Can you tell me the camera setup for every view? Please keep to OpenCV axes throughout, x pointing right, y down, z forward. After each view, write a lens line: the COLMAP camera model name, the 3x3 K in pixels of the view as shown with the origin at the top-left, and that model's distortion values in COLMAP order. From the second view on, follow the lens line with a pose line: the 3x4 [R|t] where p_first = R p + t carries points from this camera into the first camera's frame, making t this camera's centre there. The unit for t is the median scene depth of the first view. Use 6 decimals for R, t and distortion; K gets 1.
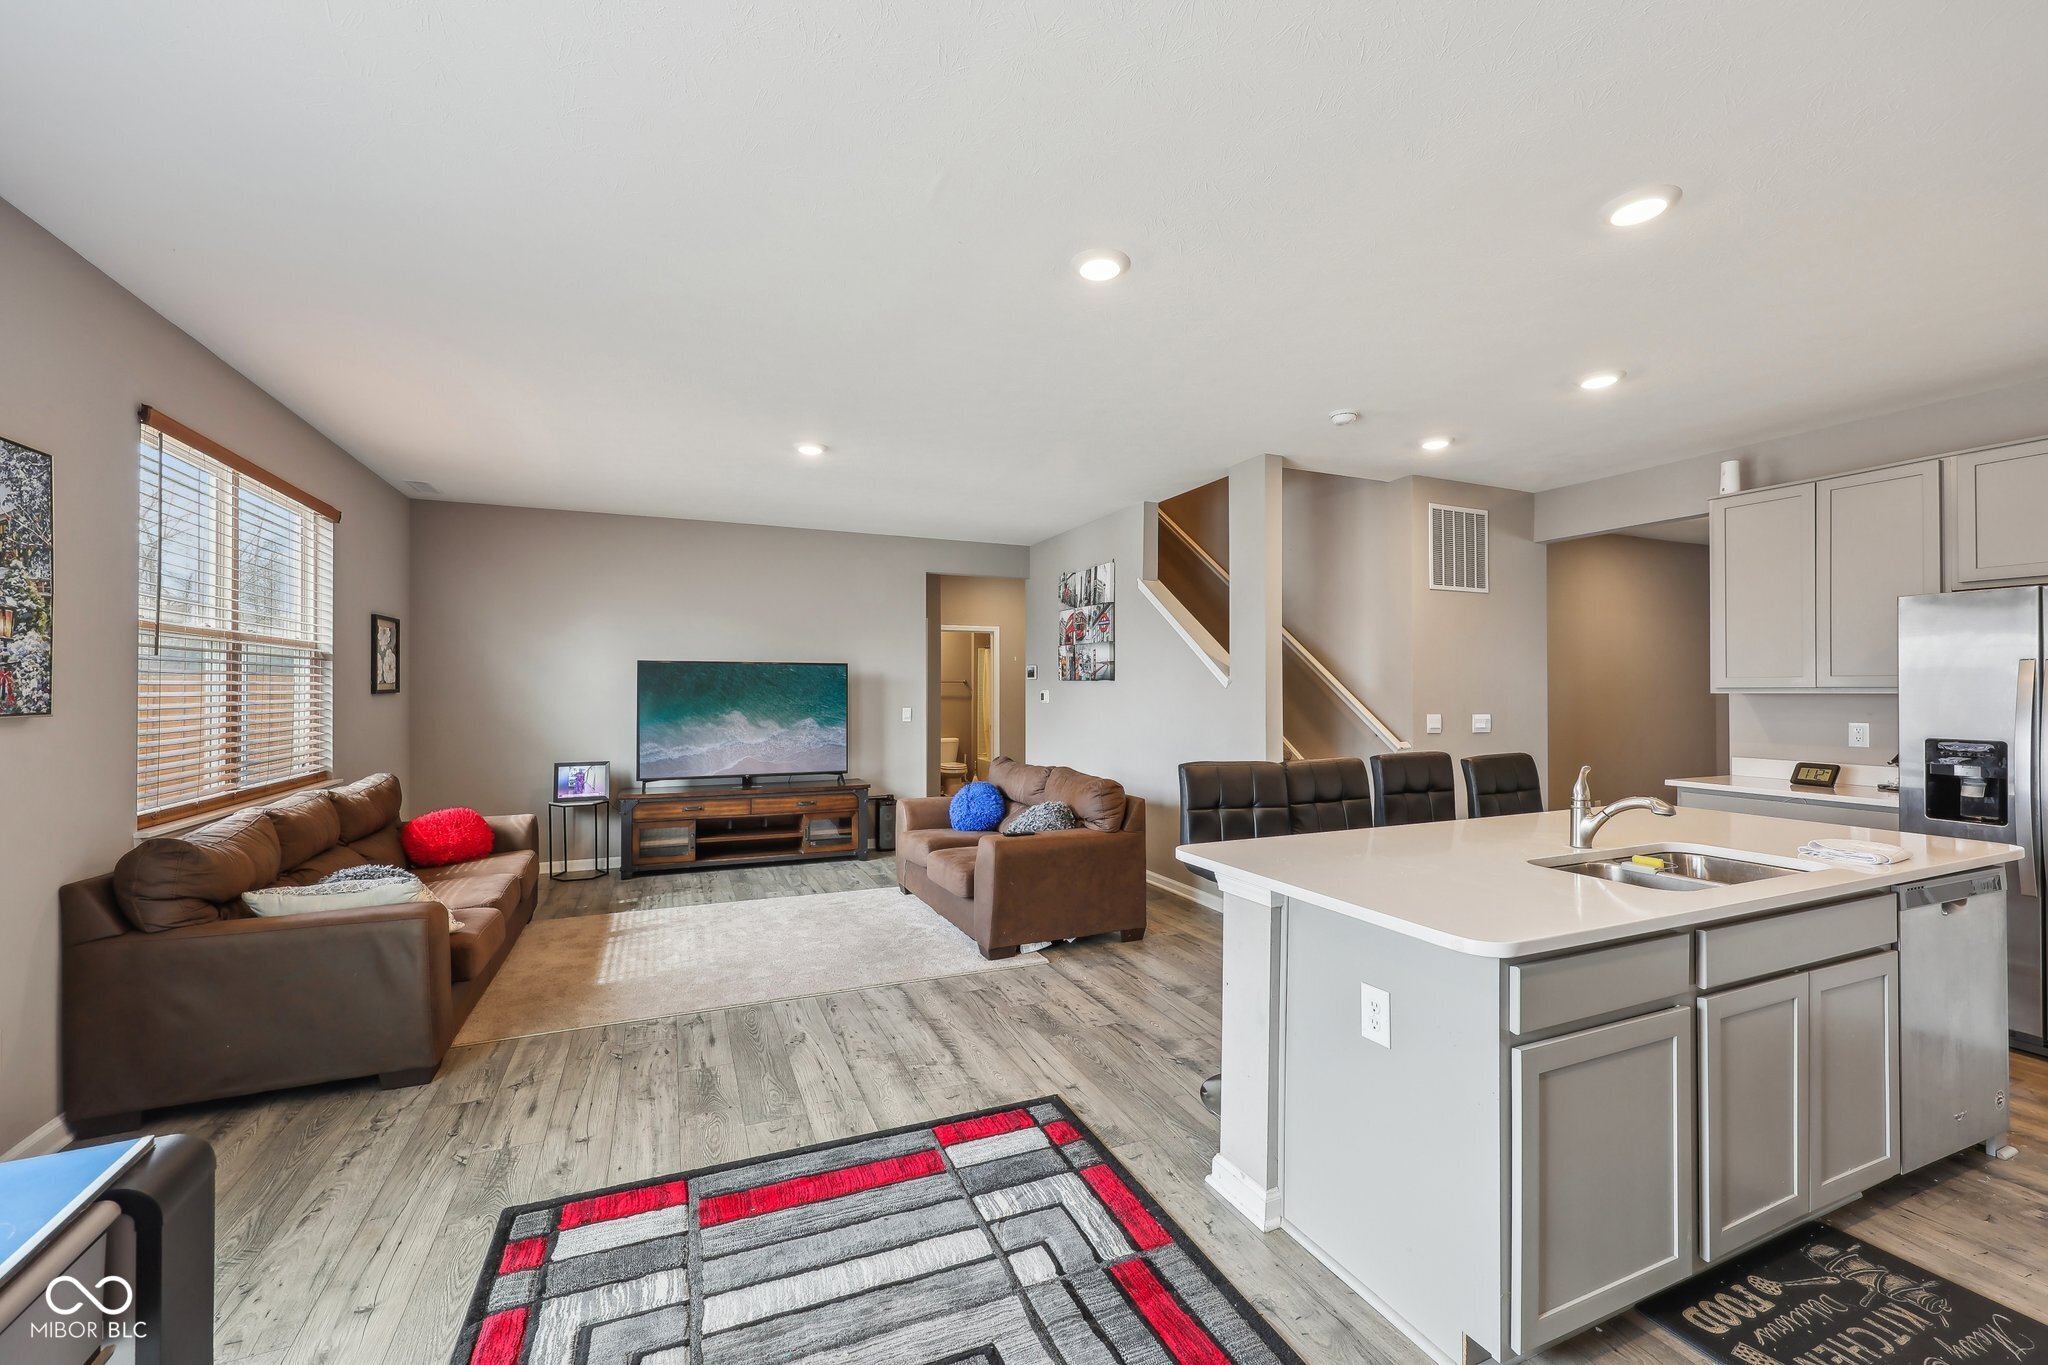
lens RADIAL K [[825.7, 0, 1022.0], [0, 825.7, 683.4], [0, 0, 1]] dist [-0.000070, 0.000112]
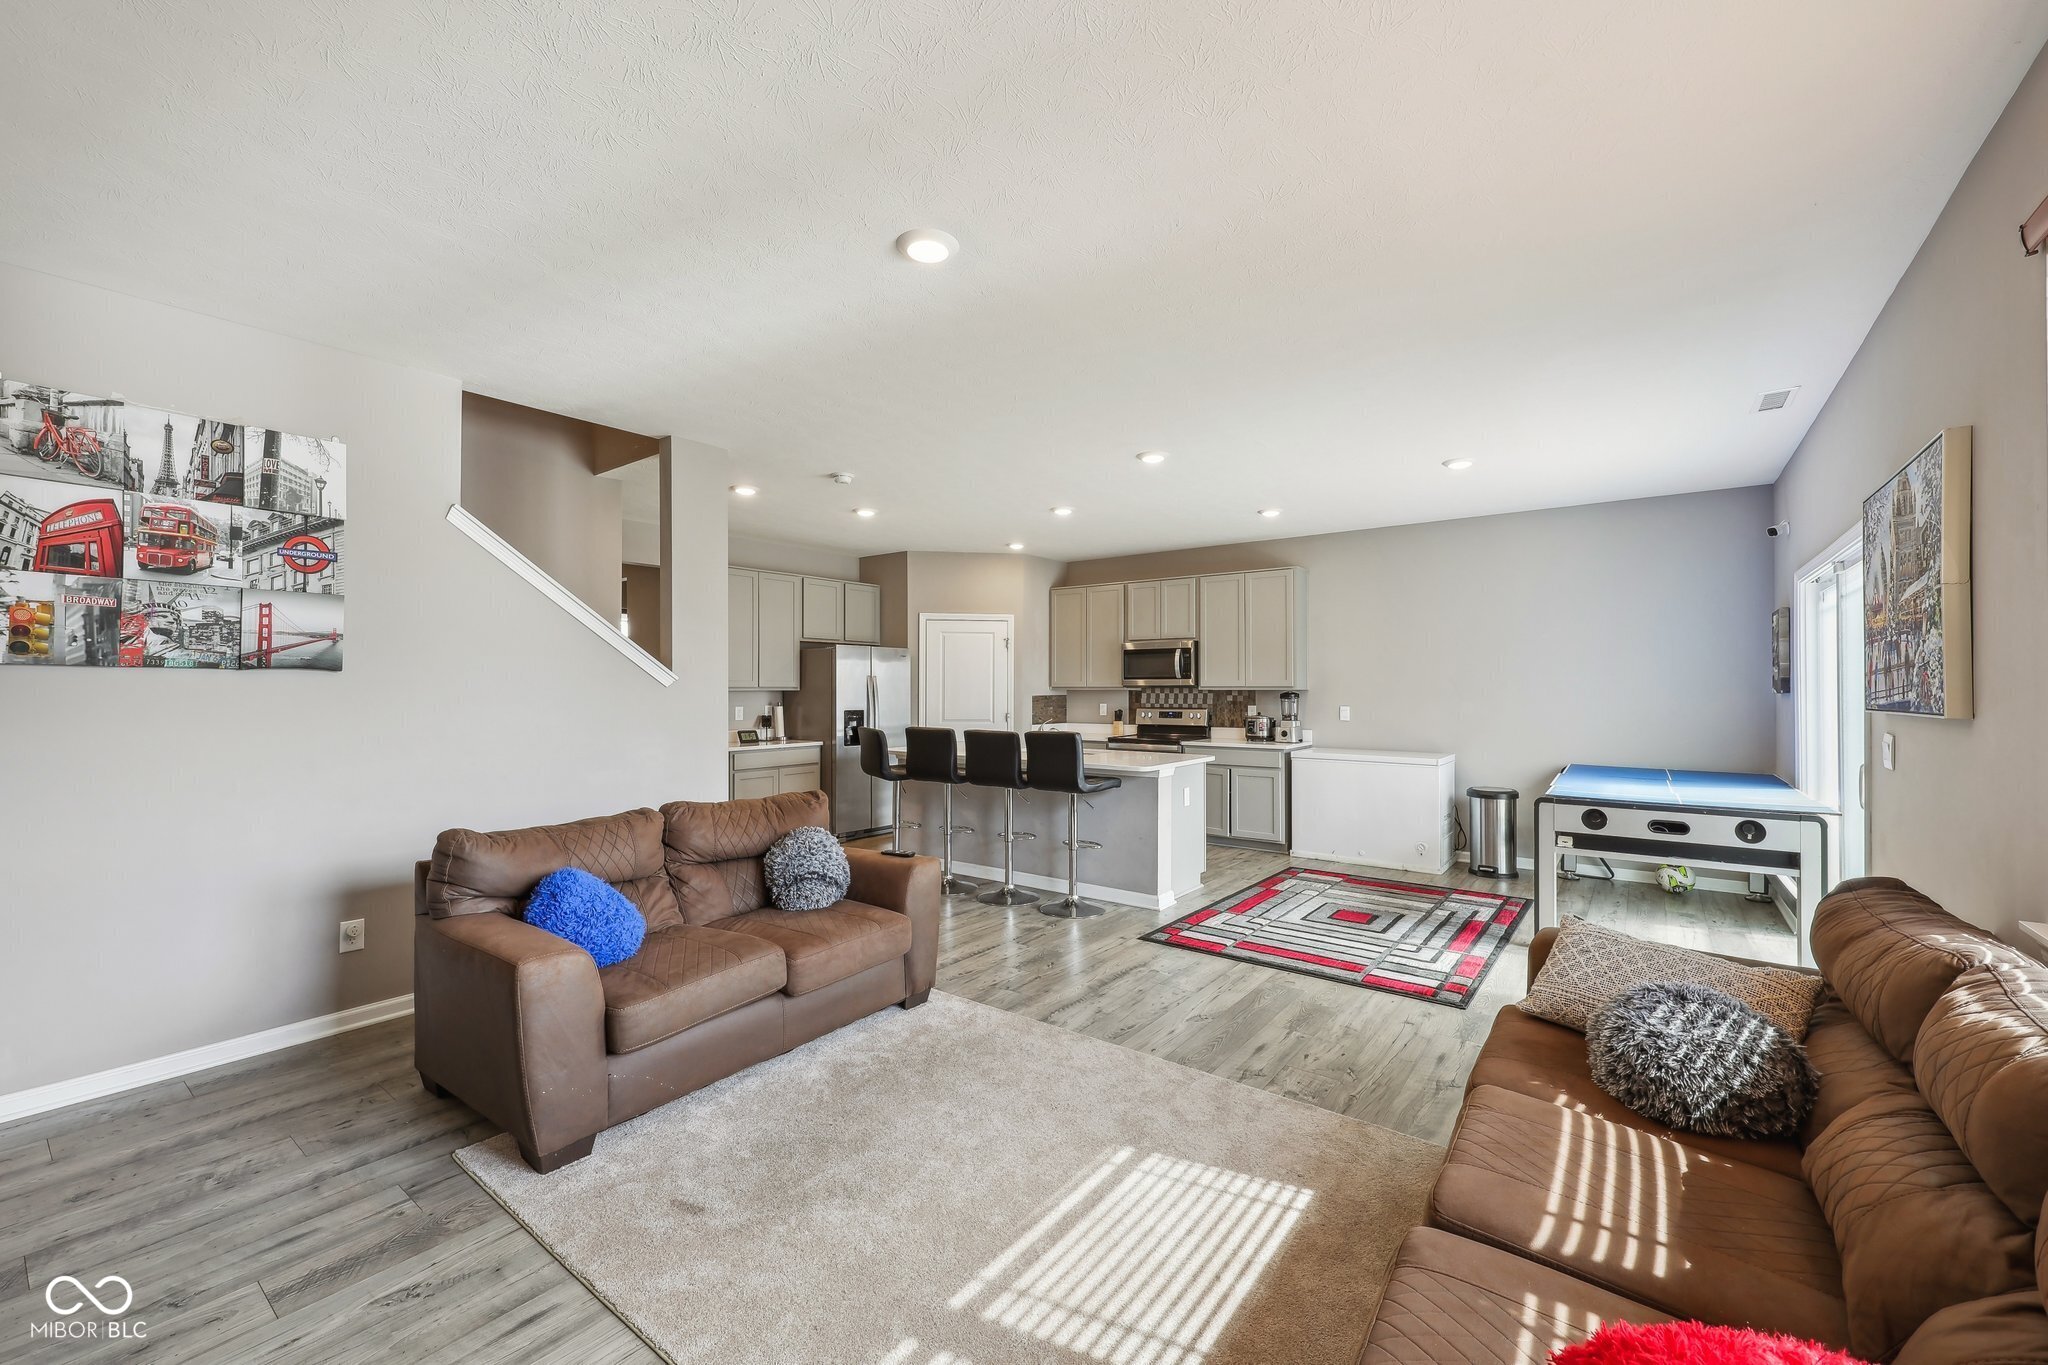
lens RADIAL K [[823.3, 0, 1021.8], [0, 823.3, 684.4], [0, 0, 1]] dist [-0.001642, 0.000513]
pose [[-0.492976, 0.004011, 0.870033, -0.842002], [-0.006214, 0.999948, -0.008131, 0.009477], [-0.870021, -0.009415, -0.492926, 1.342435]]
